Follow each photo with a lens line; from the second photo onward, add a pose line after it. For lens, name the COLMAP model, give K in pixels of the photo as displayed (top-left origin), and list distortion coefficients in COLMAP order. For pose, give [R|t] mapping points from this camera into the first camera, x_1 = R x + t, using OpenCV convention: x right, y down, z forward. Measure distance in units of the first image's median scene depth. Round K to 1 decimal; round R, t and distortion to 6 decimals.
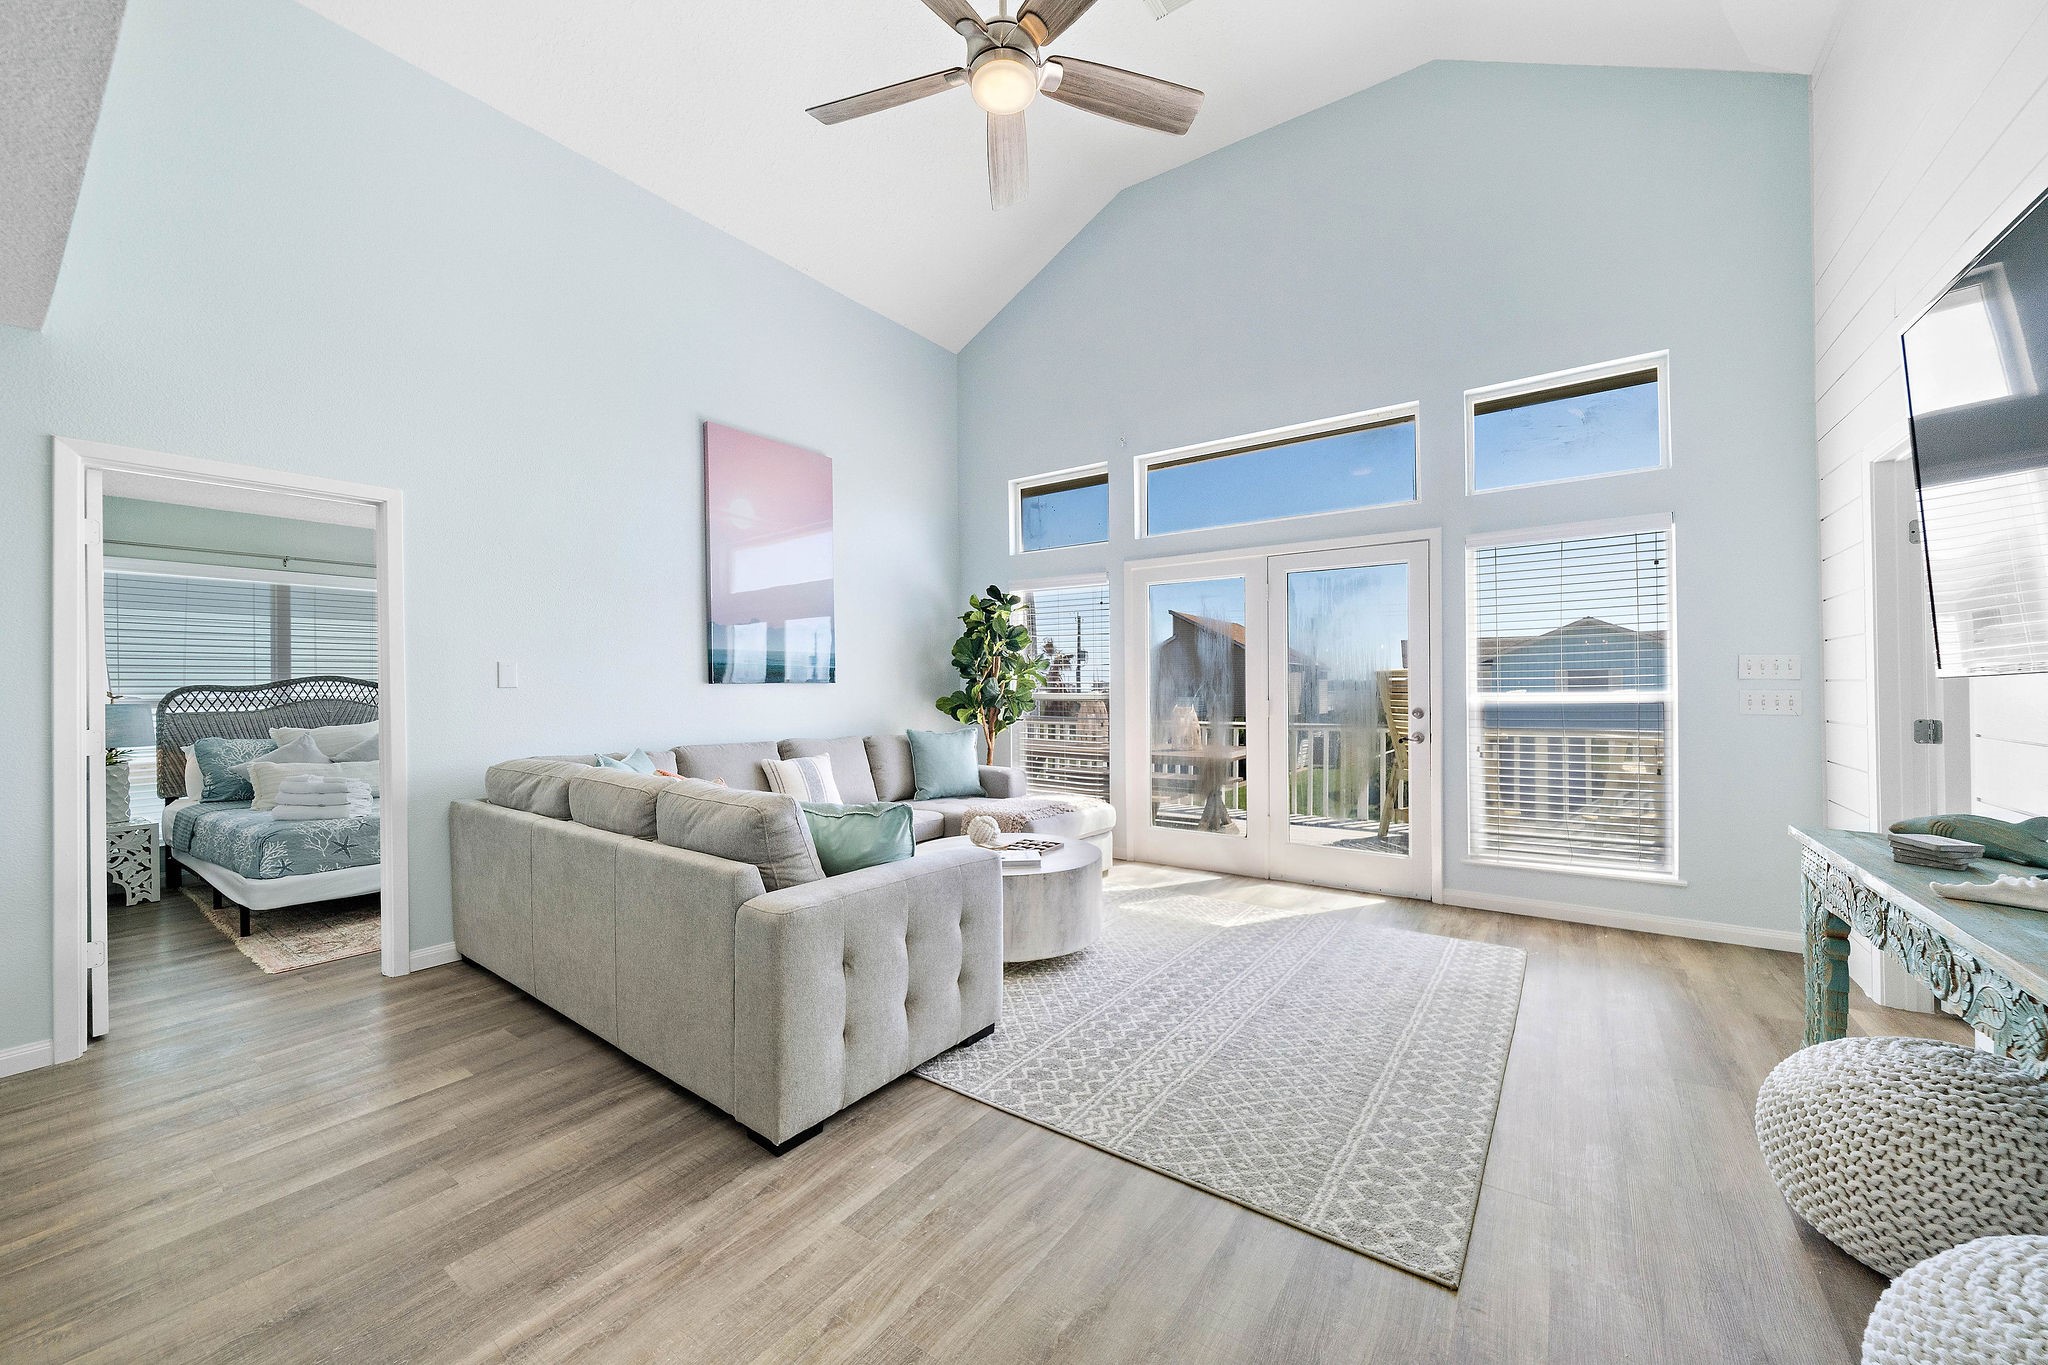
lens RADIAL K [[764.8, 0, 1031.8], [0, 764.8, 684.9], [0, 0, 1]] dist [-0.003143, -0.000326]
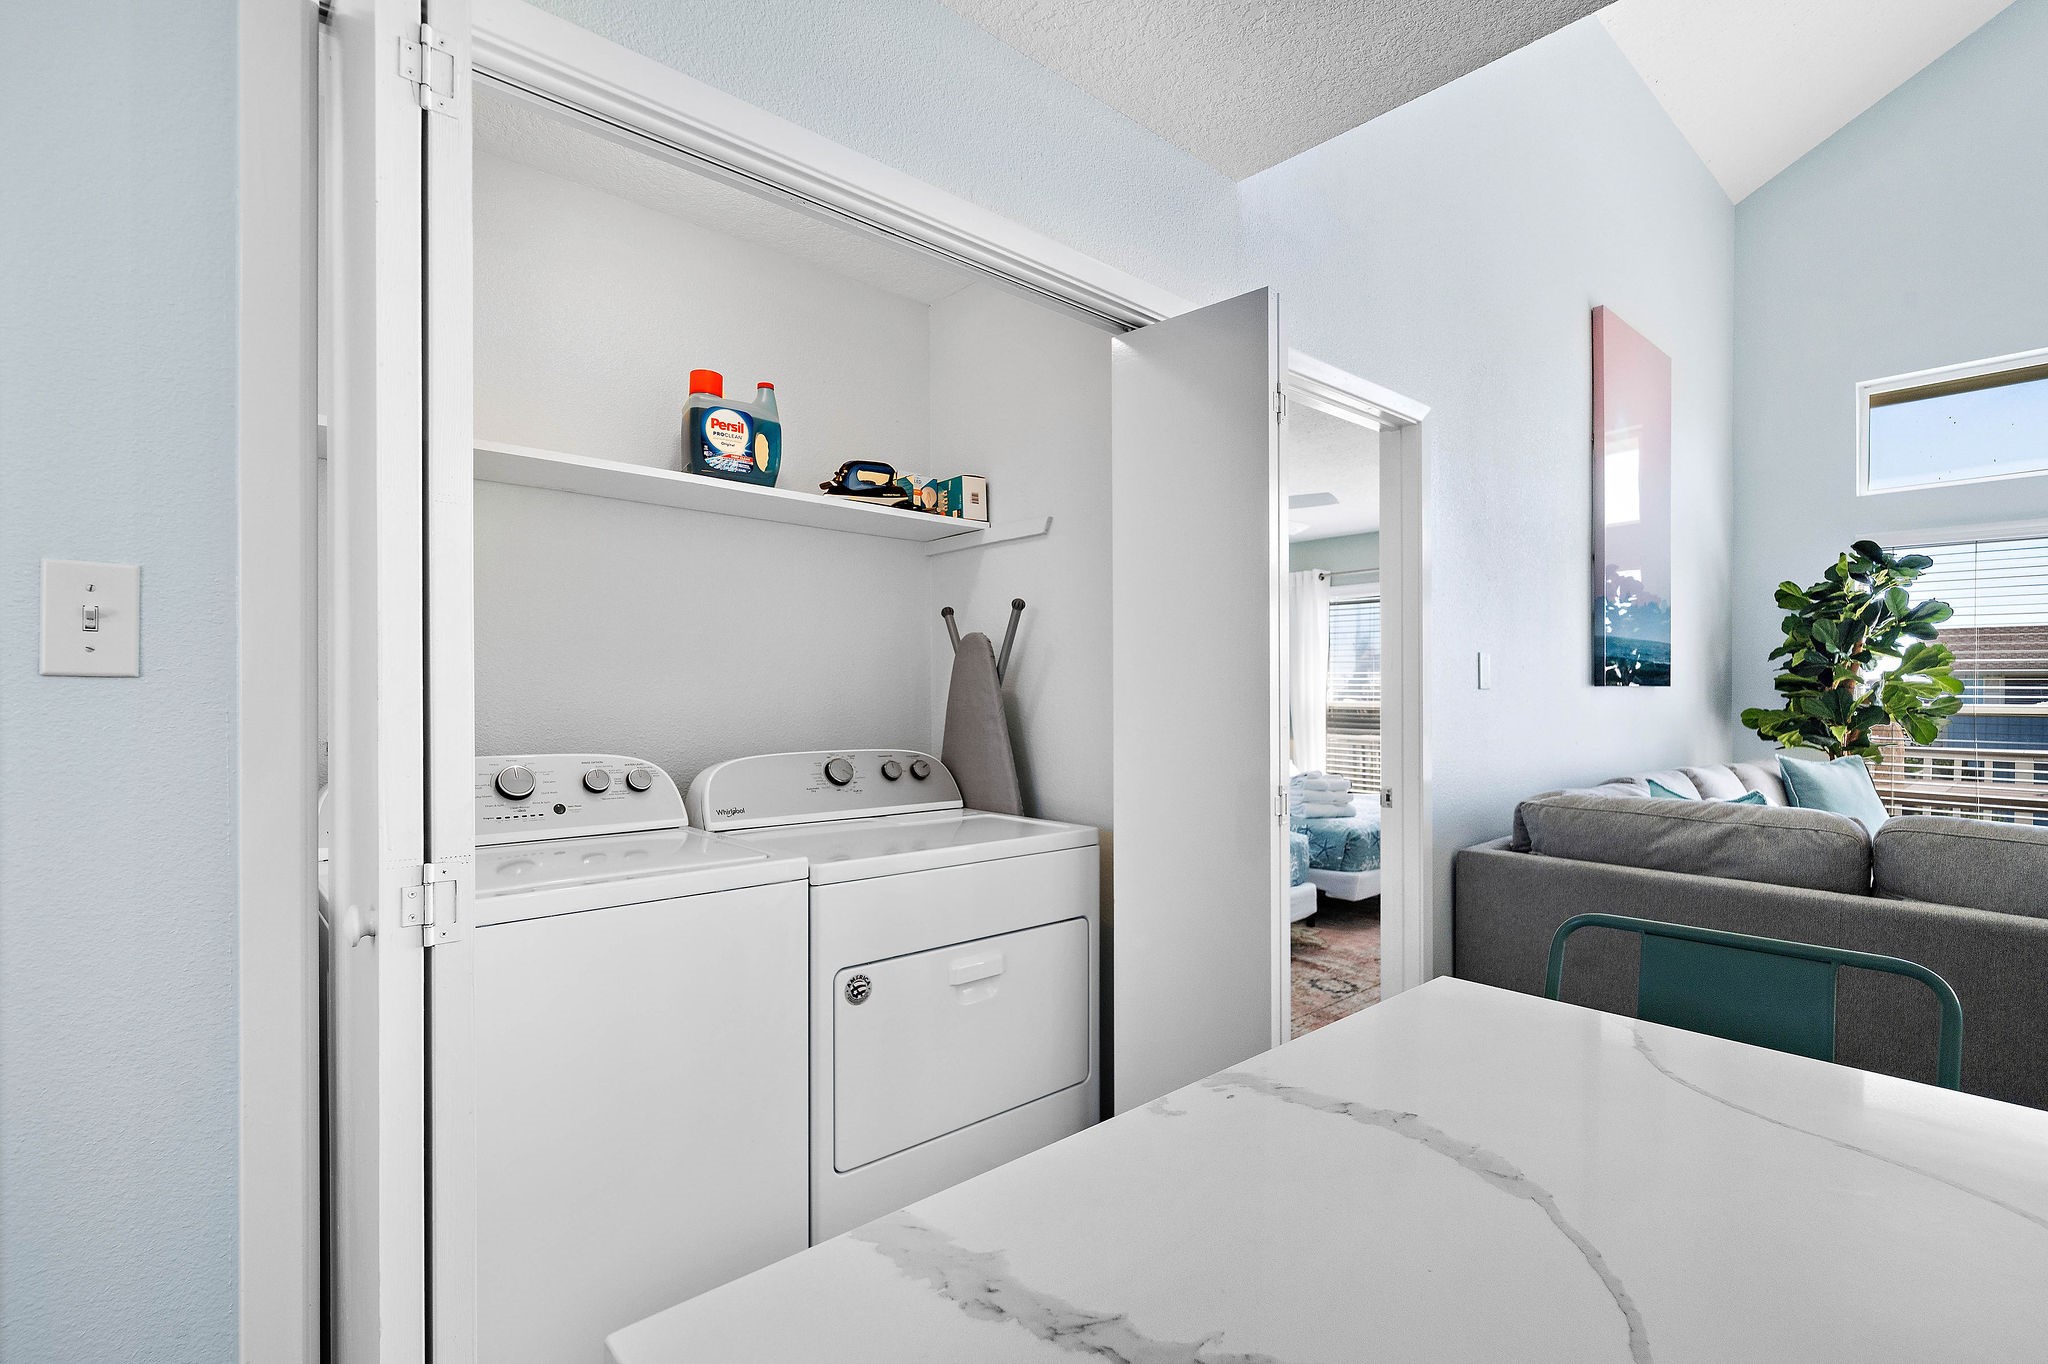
lens RADIAL K [[933.7, 0, 1026.0], [0, 933.7, 701.9], [0, 0, 1]] dist [0.002857, 0.000627]
pose [[0.972028, 0.011425, -0.234586, -0.727943], [-0.008684, 0.999881, 0.012717, 0.006409], [0.234704, -0.010325, 0.972012, 0.053518]]
